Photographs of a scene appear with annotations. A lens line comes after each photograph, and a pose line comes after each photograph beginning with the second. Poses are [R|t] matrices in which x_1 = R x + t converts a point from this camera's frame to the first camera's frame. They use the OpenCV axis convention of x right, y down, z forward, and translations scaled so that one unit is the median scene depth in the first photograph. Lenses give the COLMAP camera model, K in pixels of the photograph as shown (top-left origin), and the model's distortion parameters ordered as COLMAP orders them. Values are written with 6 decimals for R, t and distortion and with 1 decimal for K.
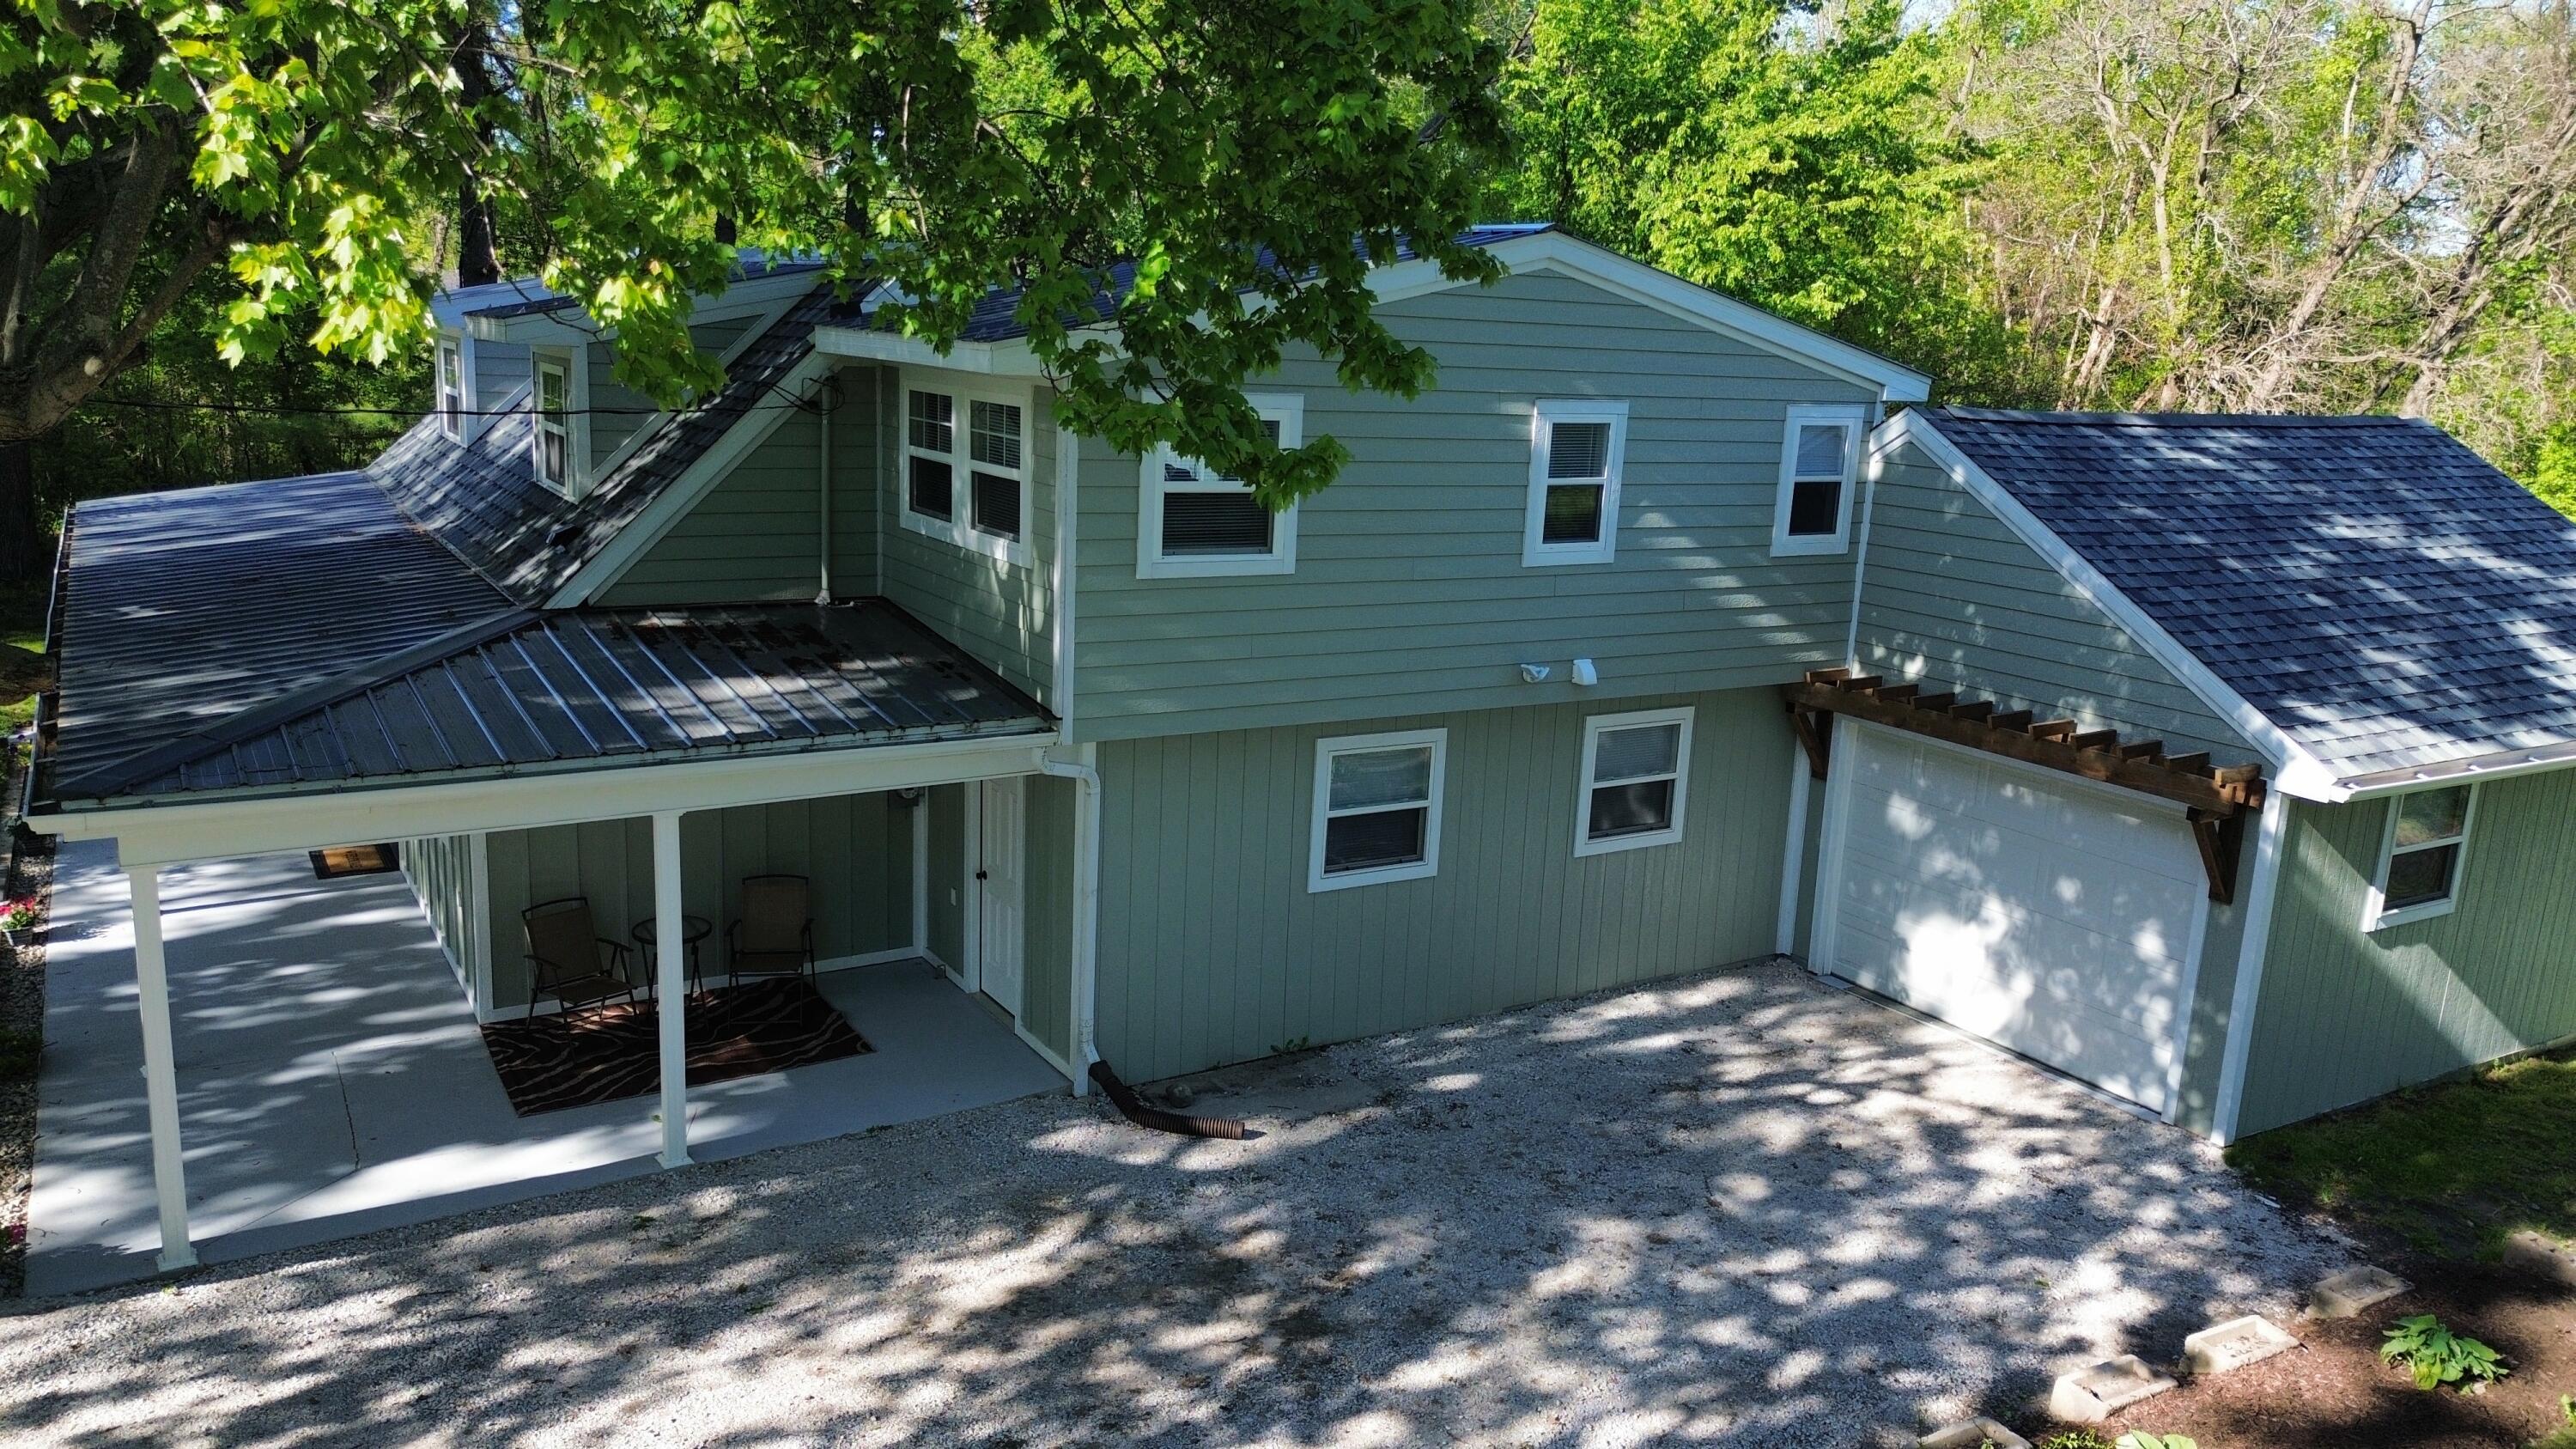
lens RADIAL K [[1813.5, 0, 1288.0], [0, 1813.5, 724.5], [0, 0, 1]] dist [0.040288, 0.000648]
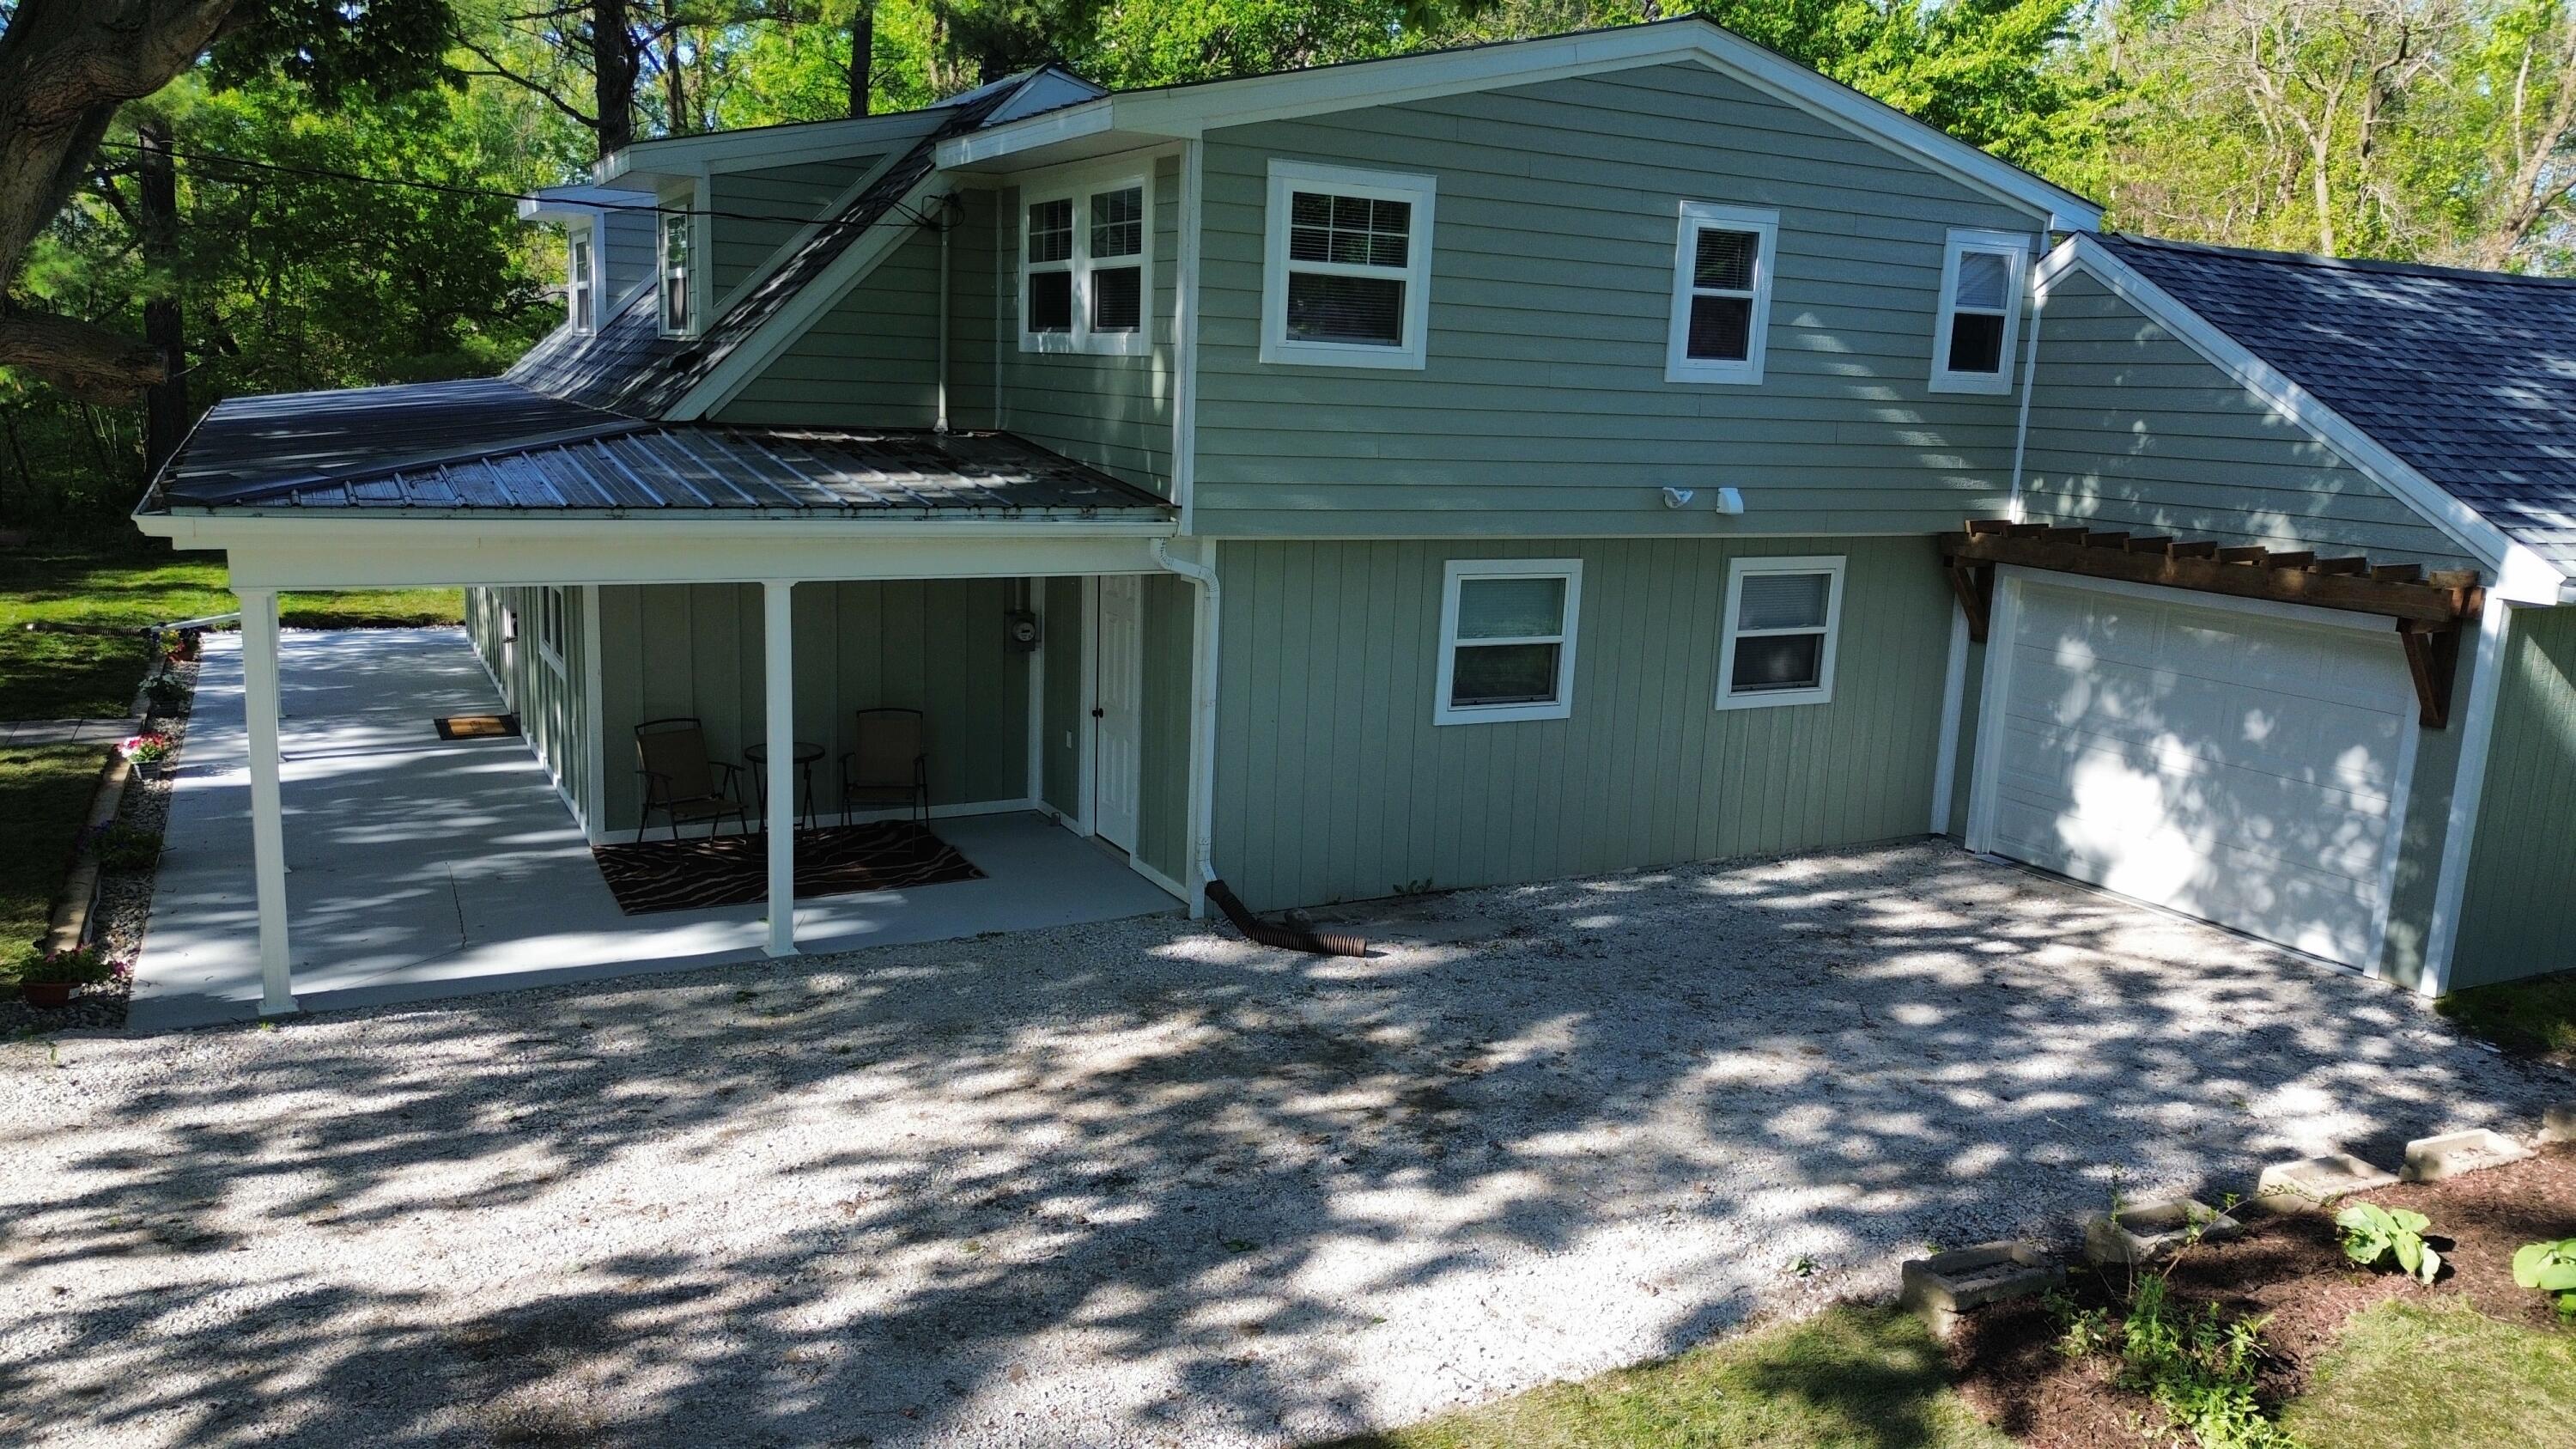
lens RADIAL K [[1813.5, 0, 1288.0], [0, 1813.5, 724.5], [0, 0, 1]] dist [0.040288, 0.000648]
pose [[0.998118, 0.005671, -0.061060, -0.008869], [-0.007746, 0.999398, -0.033813, 0.126549], [0.060831, 0.034223, 0.997561, 0.043810]]
